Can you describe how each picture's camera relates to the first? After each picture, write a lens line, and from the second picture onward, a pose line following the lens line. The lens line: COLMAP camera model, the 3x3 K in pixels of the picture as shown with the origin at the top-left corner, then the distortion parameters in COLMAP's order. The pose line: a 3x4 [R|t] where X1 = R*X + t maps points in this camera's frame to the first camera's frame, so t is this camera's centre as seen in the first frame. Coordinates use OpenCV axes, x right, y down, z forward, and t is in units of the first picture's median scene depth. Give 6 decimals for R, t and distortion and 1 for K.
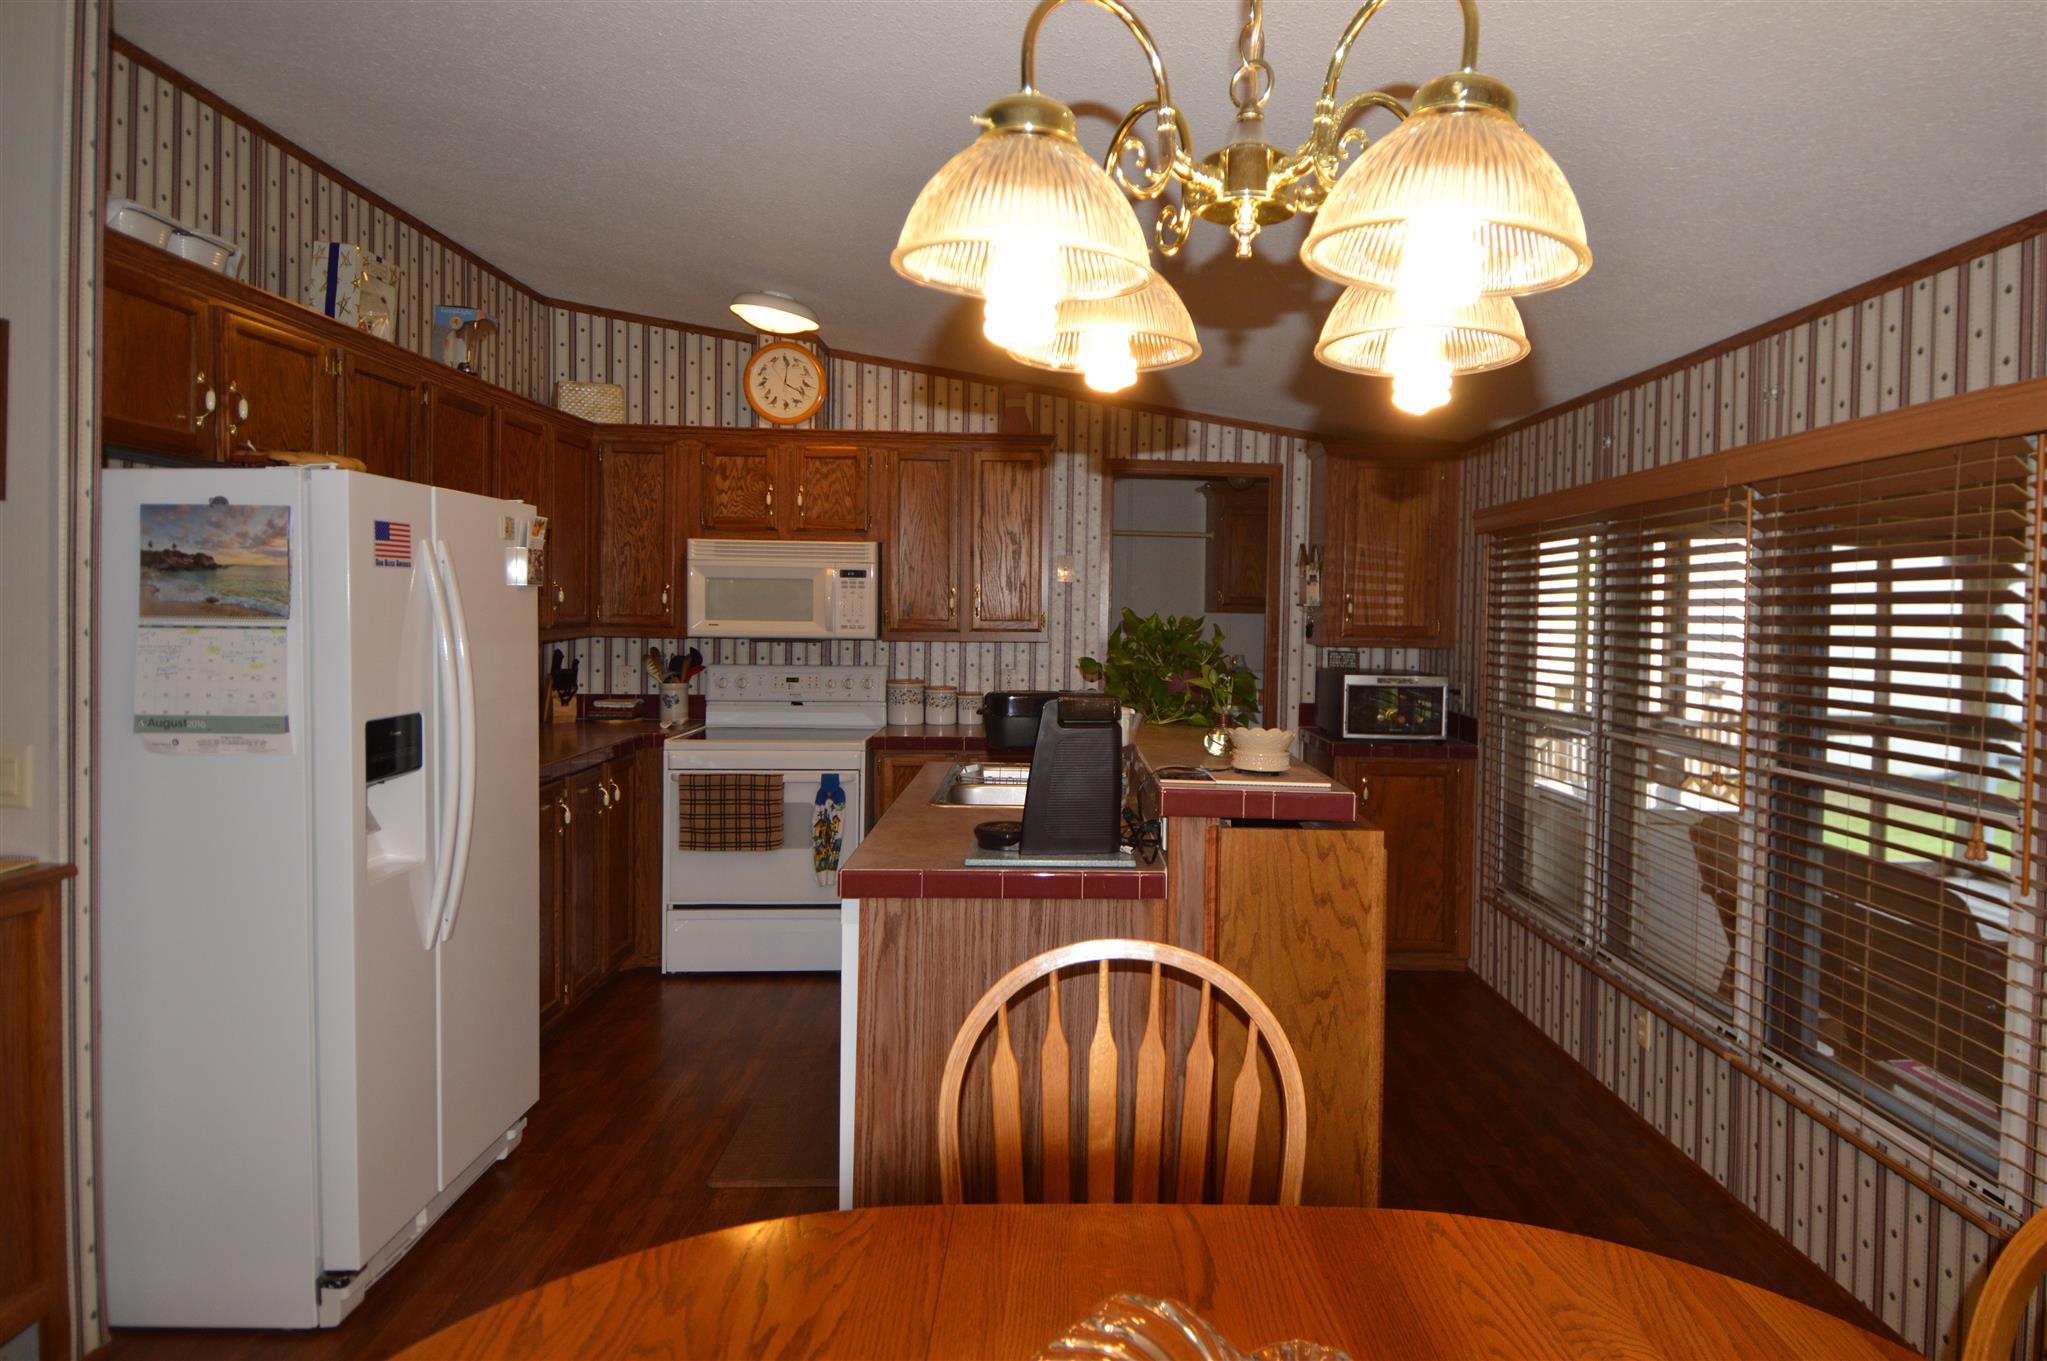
lens RADIAL K [[1239.8, 0, 1102.4], [0, 1239.8, 637.9], [0, 0, 1]] dist [0.071977, -0.066349]
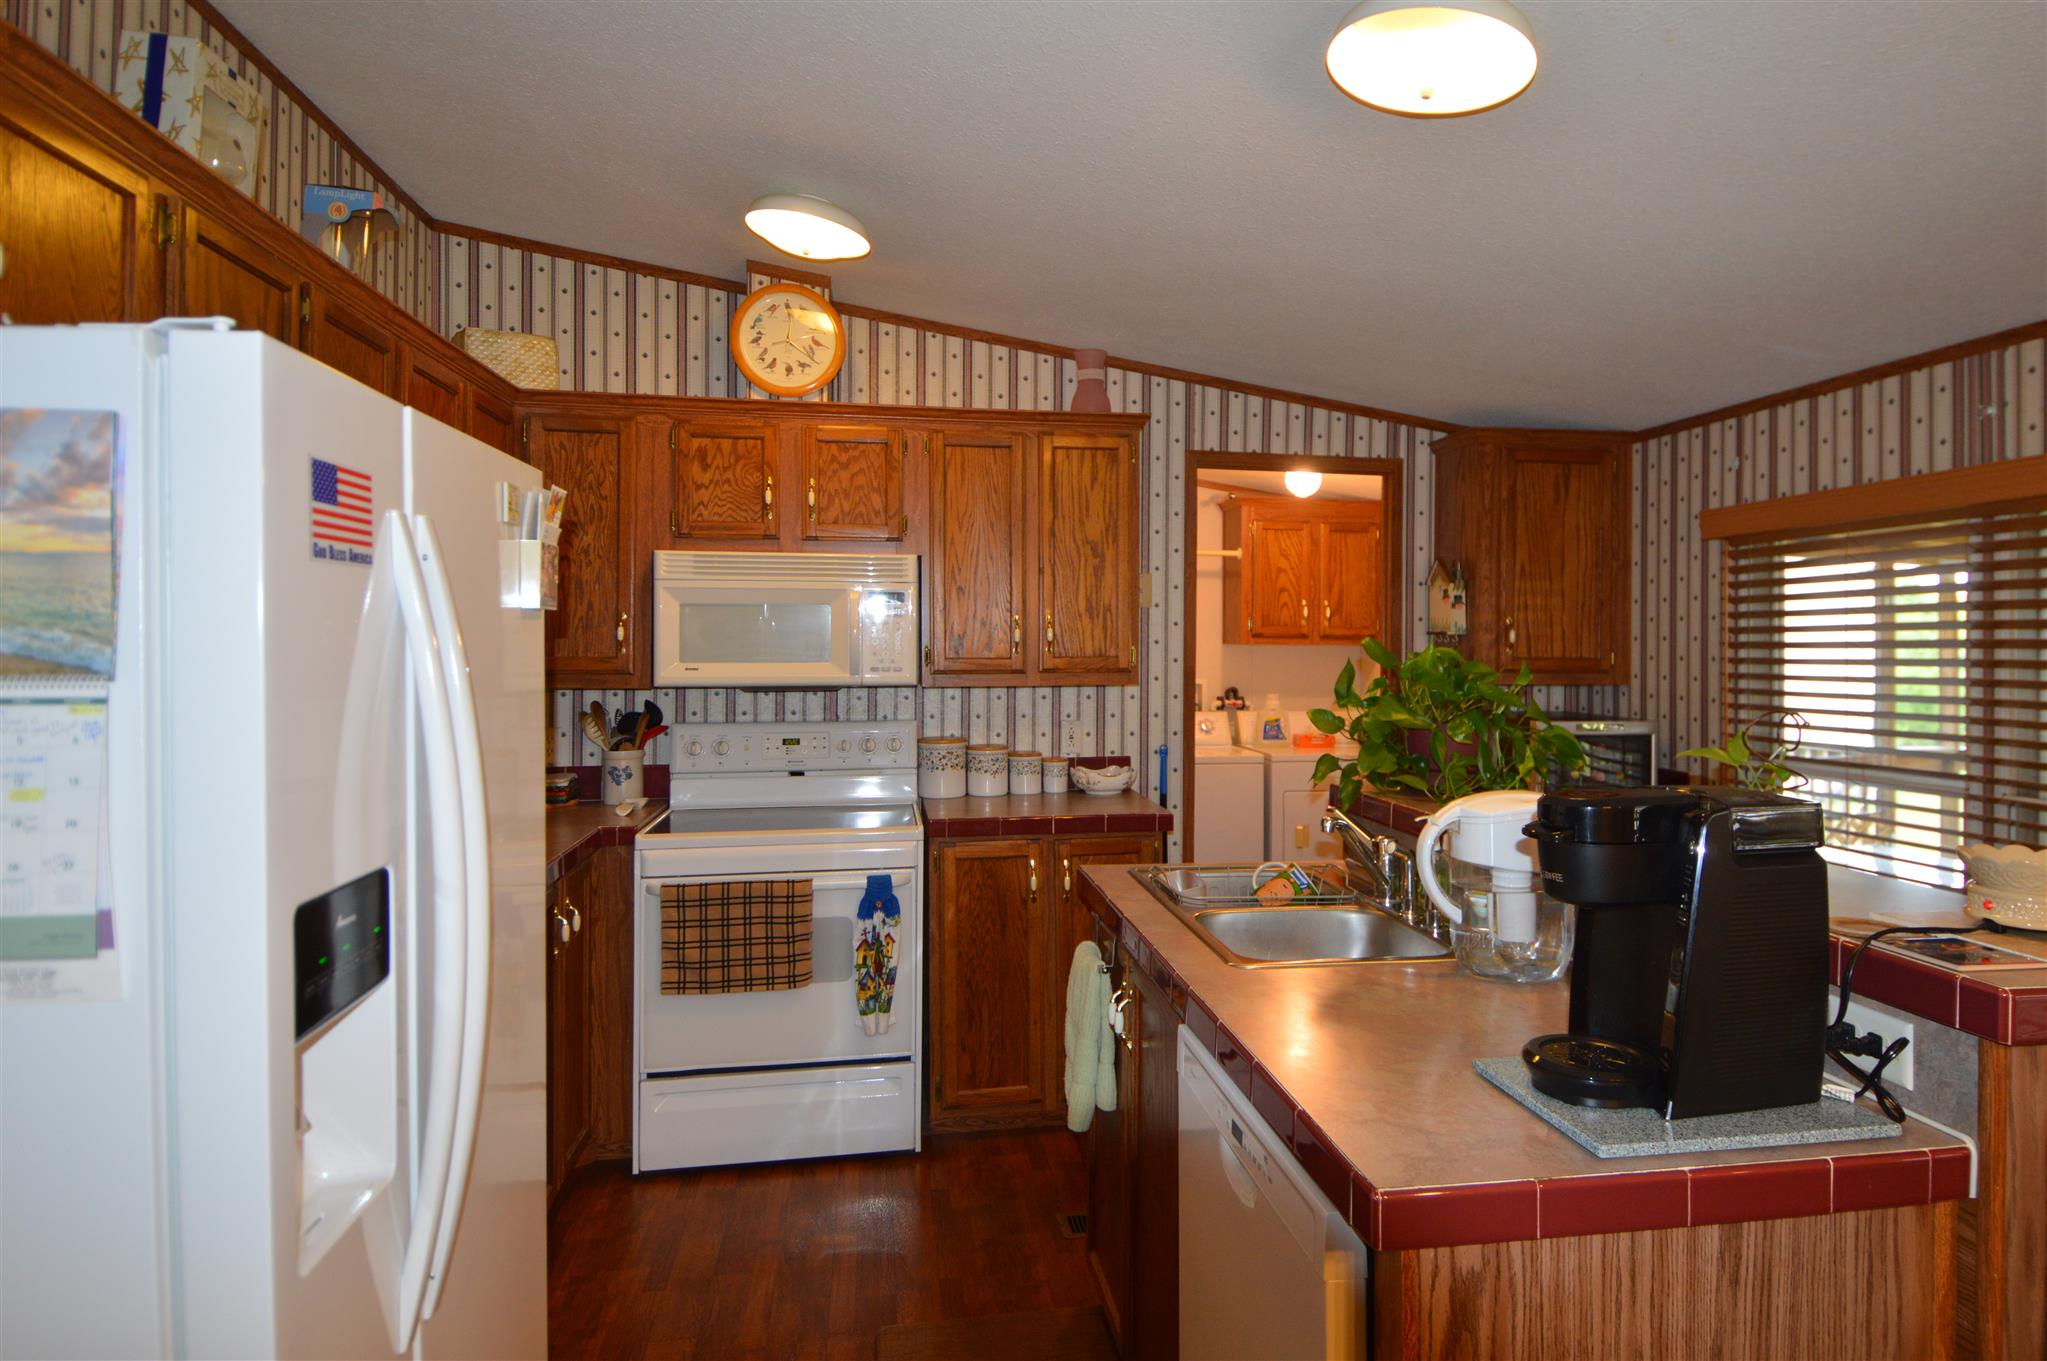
lens RADIAL K [[1239.8, 0, 1102.4], [0, 1239.8, 637.9], [0, 0, 1]] dist [0.071977, -0.066349]
pose [[0.990468, -0.010984, 0.137305, -0.174184], [0.014773, 0.999537, -0.026603, -0.005897], [-0.136949, 0.028378, 0.990172, 0.249486]]
